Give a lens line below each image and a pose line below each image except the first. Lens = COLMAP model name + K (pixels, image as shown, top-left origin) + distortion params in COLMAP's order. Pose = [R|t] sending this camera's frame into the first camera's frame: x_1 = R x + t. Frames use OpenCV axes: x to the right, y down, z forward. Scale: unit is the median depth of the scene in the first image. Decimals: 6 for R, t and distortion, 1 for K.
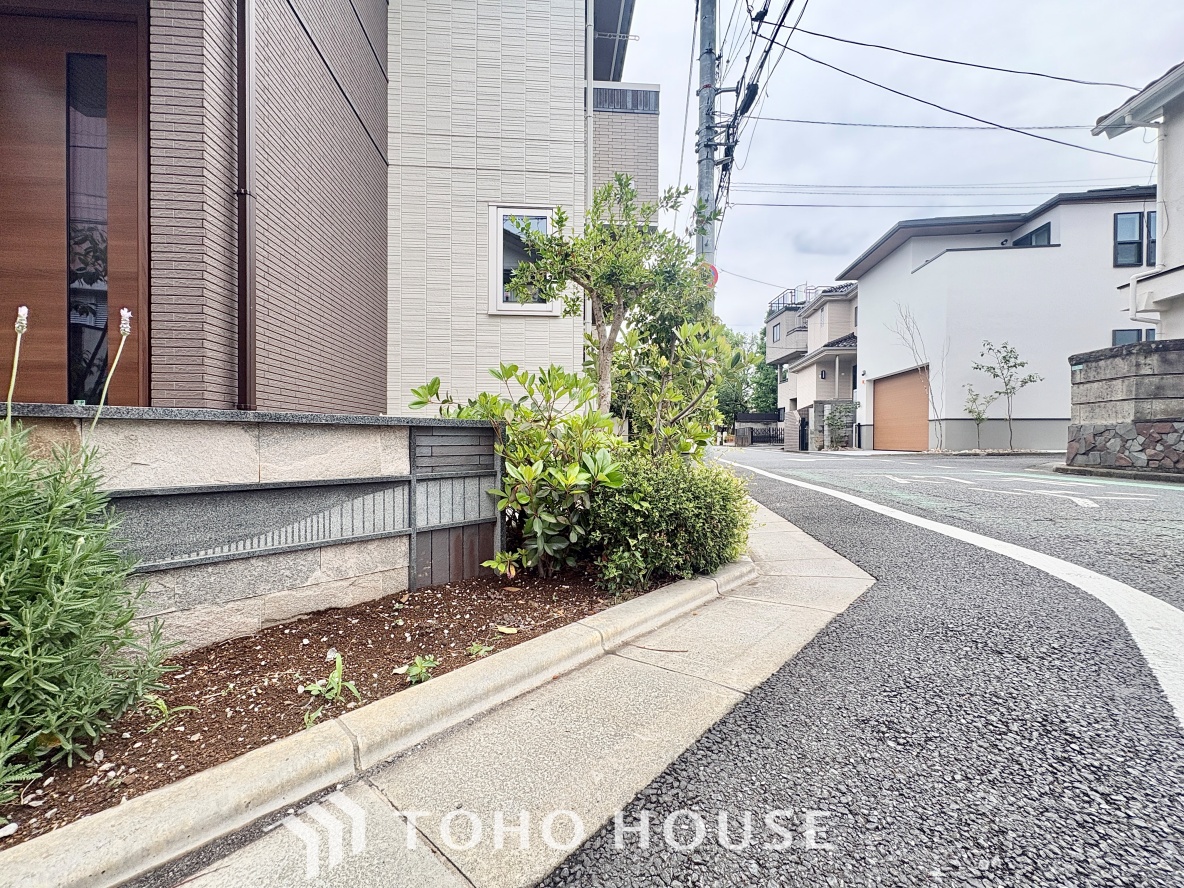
lens RADIAL K [[470.8, 0, 590.3], [0, 470.8, 445.1], [0, 0, 1]] dist [0.000214, -0.000164]
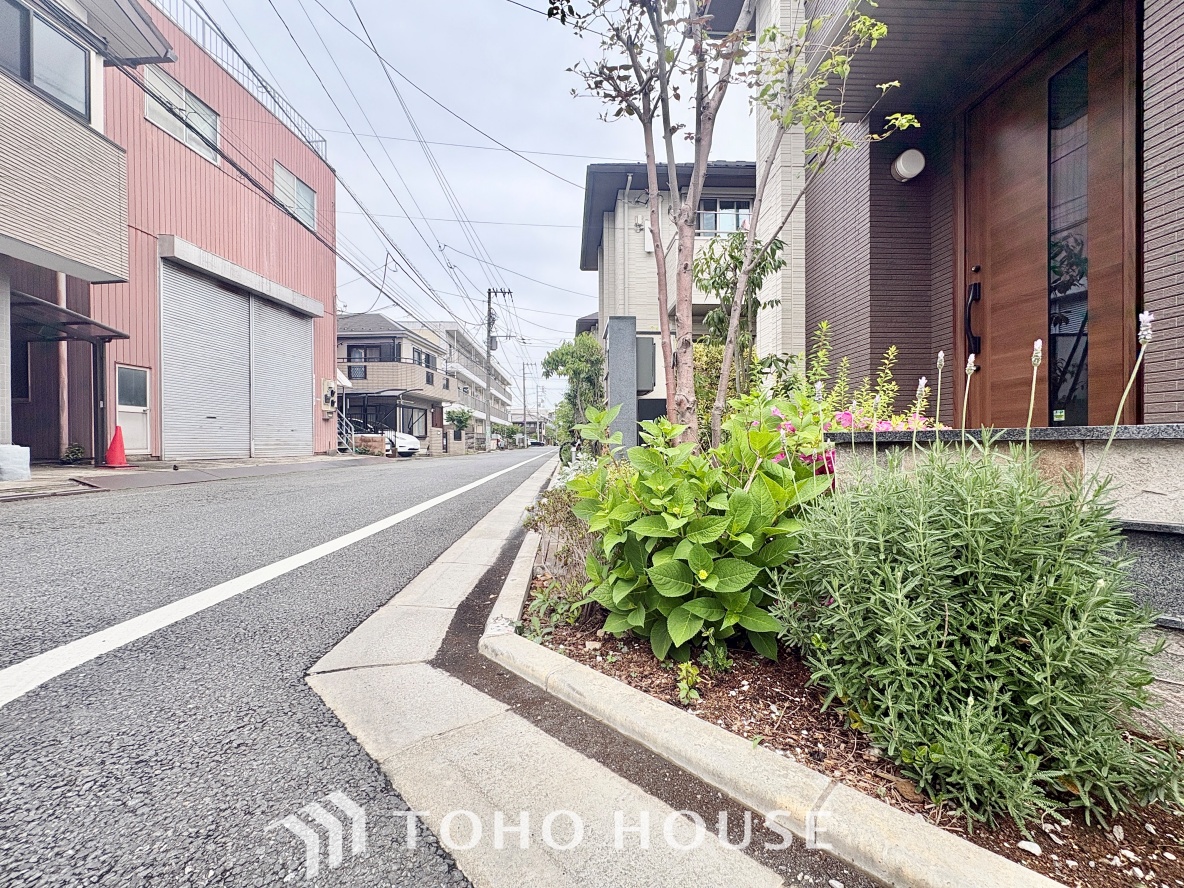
lens RADIAL K [[470.8, 0, 590.3], [0, 470.8, 445.1], [0, 0, 1]] dist [0.000214, -0.000164]
pose [[-0.024264, -0.001221, -0.999705, -0.074028], [-0.003131, 0.999994, -0.001146, -0.029044], [0.999701, 0.003103, -0.024268, 0.018891]]
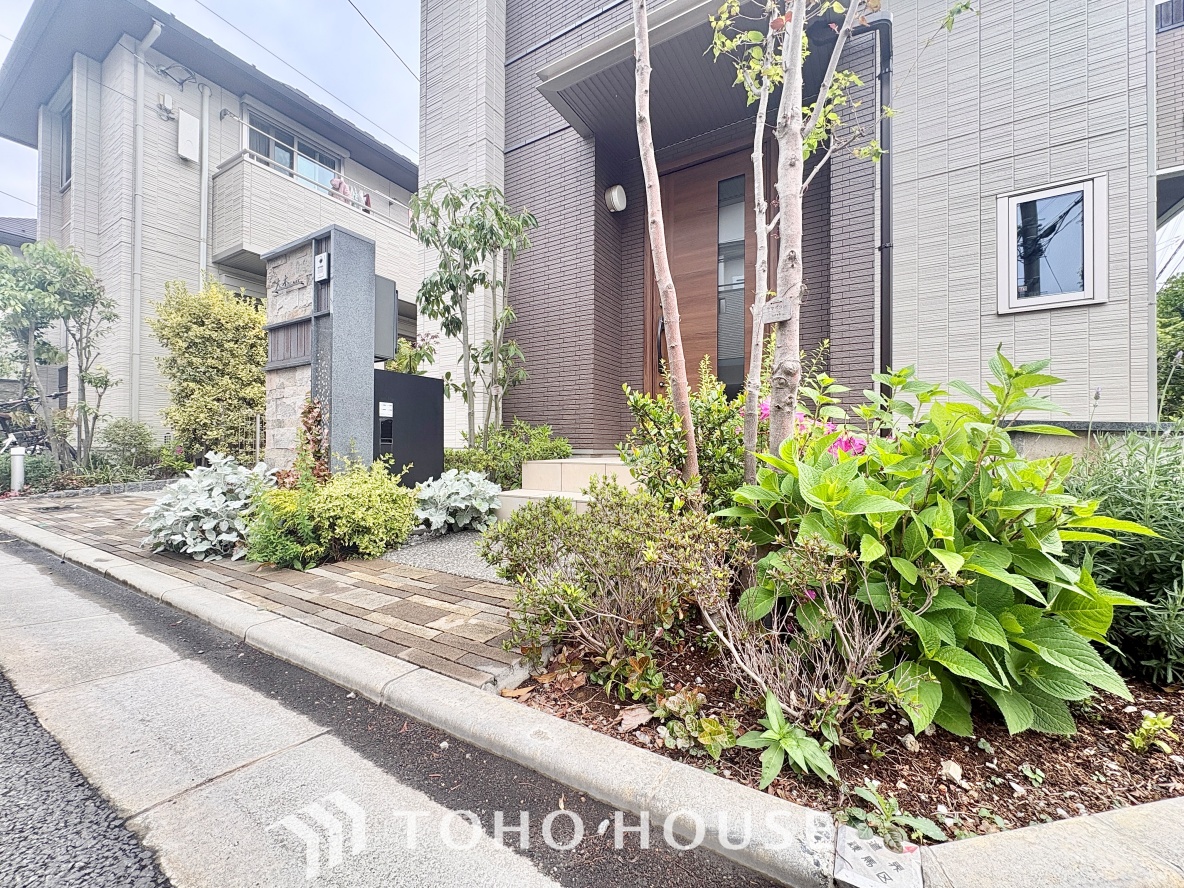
lens RADIAL K [[470.8, 0, 590.3], [0, 470.8, 445.1], [0, 0, 1]] dist [0.000214, -0.000164]
pose [[0.814791, -0.006051, -0.579723, -1.033036], [-0.006787, 0.999777, -0.019973, 0.013591], [0.579715, 0.020209, 0.814569, -0.673541]]
